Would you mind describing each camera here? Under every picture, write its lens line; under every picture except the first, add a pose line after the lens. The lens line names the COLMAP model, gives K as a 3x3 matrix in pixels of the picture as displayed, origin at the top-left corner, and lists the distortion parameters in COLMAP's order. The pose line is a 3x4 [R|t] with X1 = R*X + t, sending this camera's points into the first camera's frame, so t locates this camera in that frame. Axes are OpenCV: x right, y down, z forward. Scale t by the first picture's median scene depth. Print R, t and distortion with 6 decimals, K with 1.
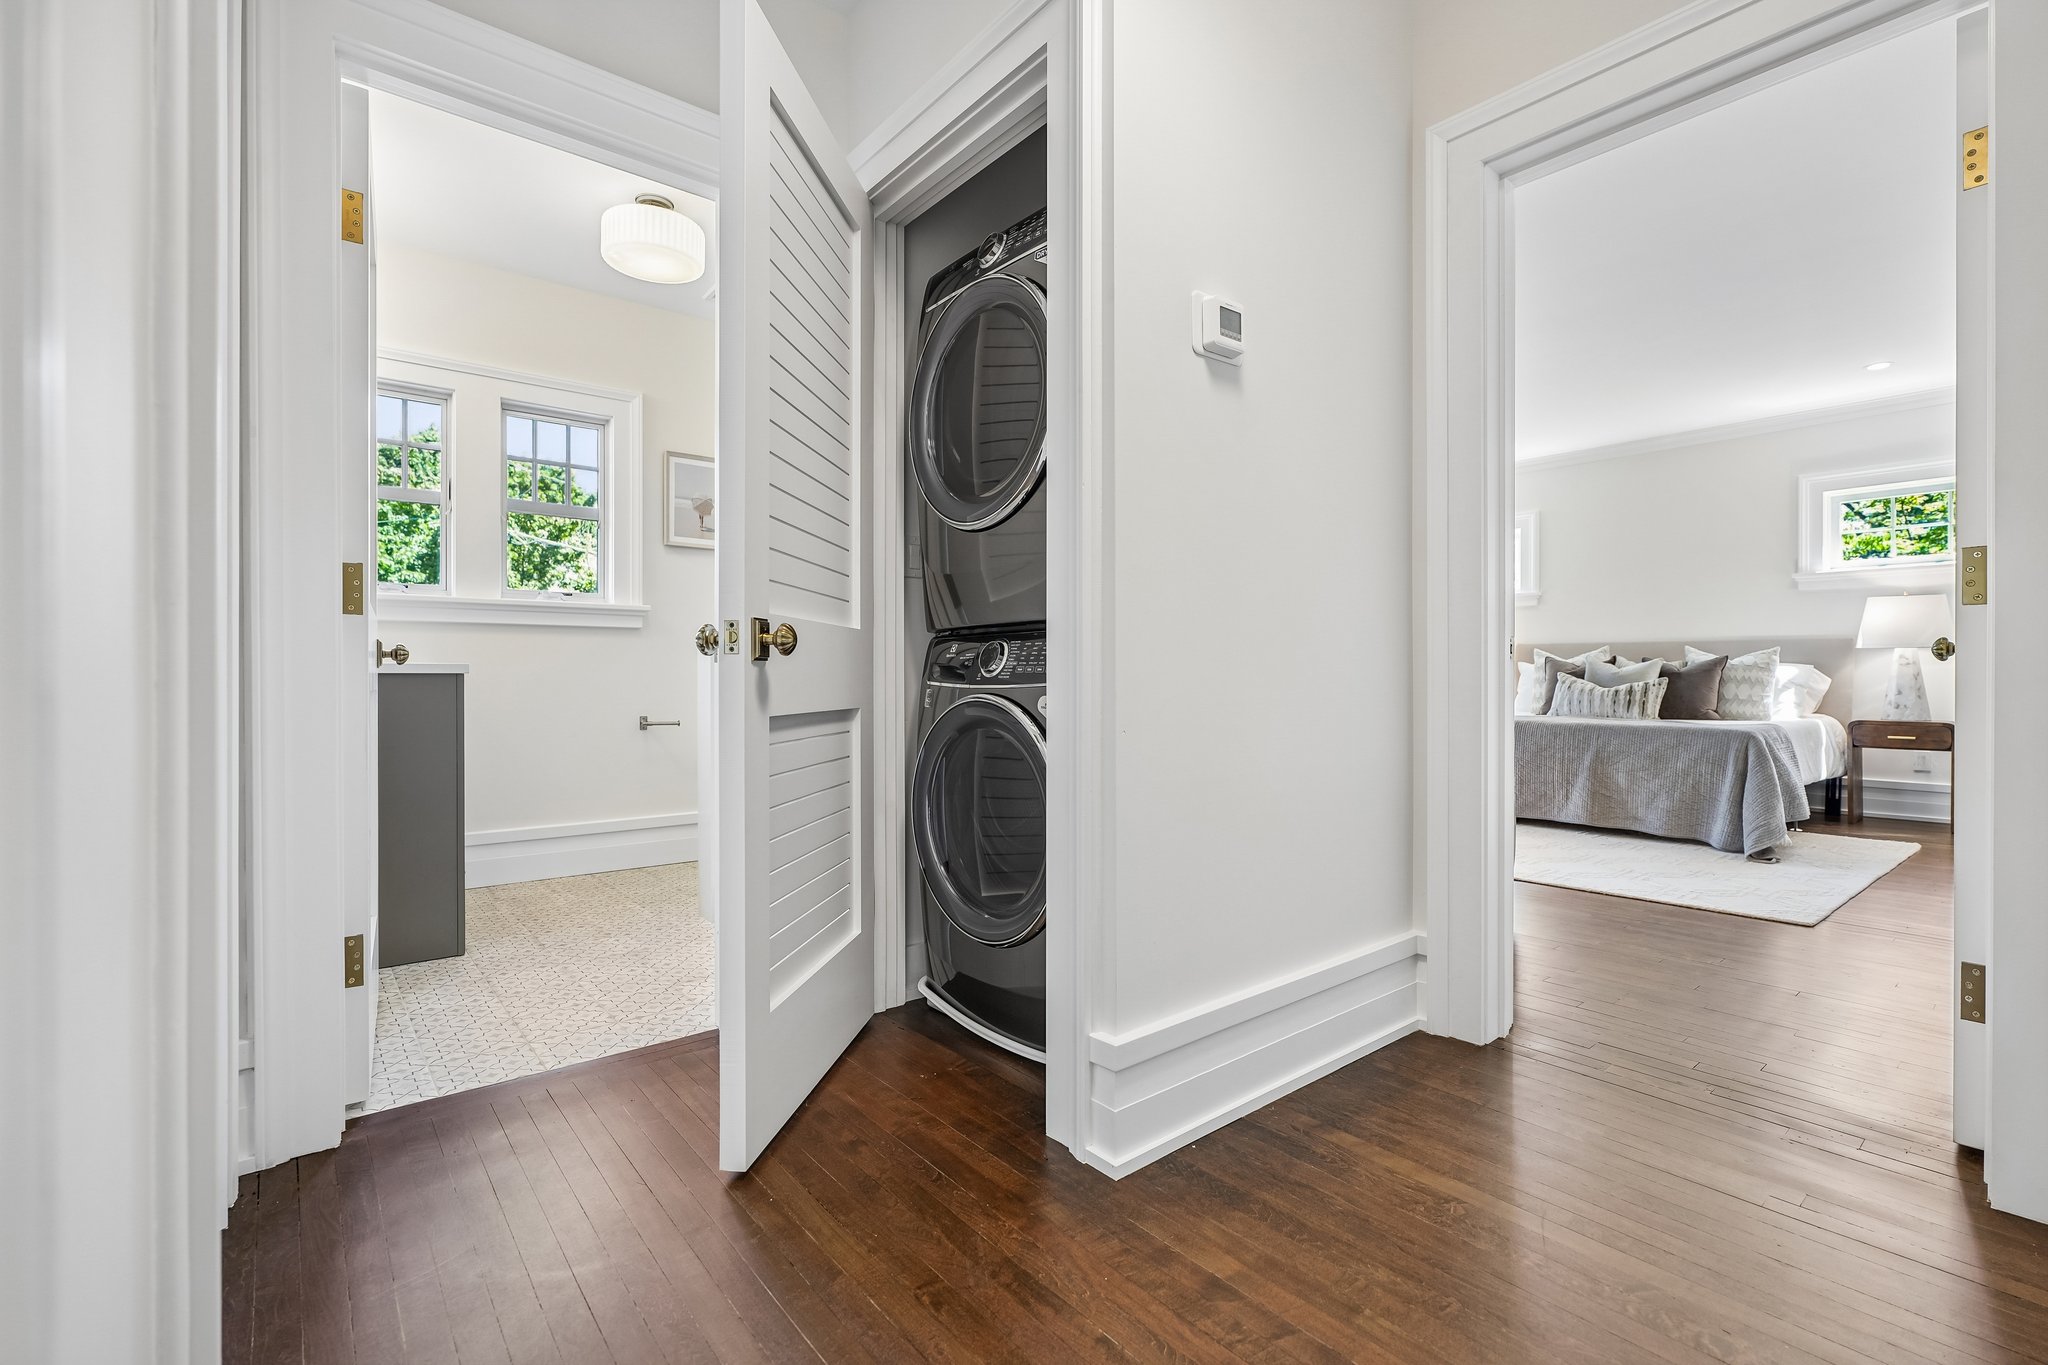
lens RADIAL K [[925.2, 0, 1028.2], [0, 925.2, 687.0], [0, 0, 1]] dist [0.003078, 0.000204]
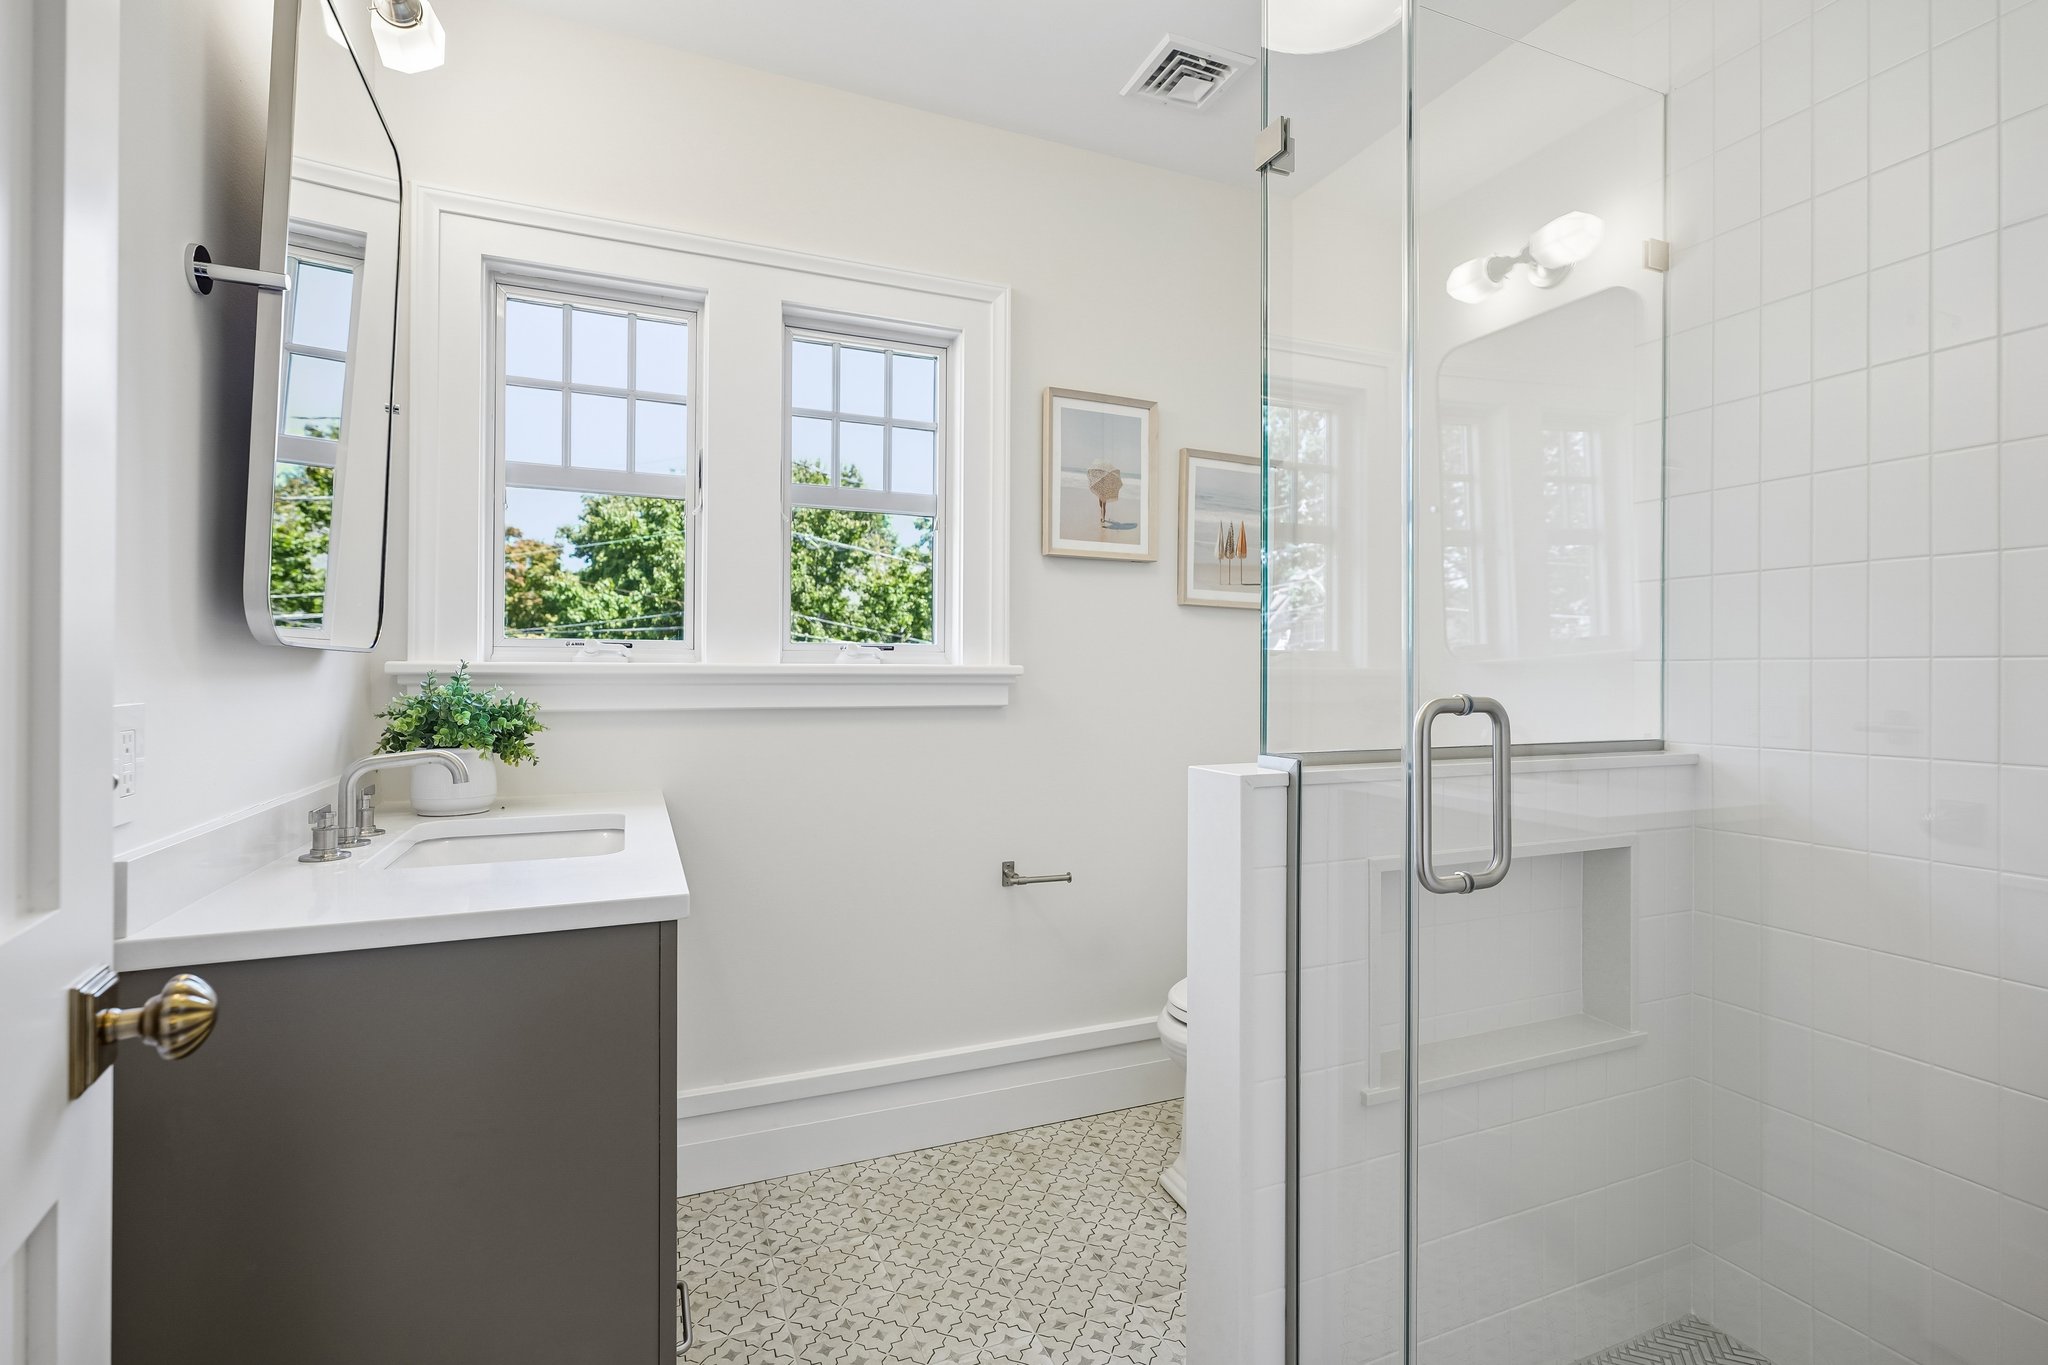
lens RADIAL K [[925.2, 0, 1021.0], [0, 925.2, 672.6], [0, 0, 1]] dist [0.003078, 0.000204]
pose [[0.960553, 0.003575, -0.278075, -0.245284], [-0.004659, 0.999984, -0.003235, -0.079007], [0.278059, 0.004402, 0.960554, 0.449615]]
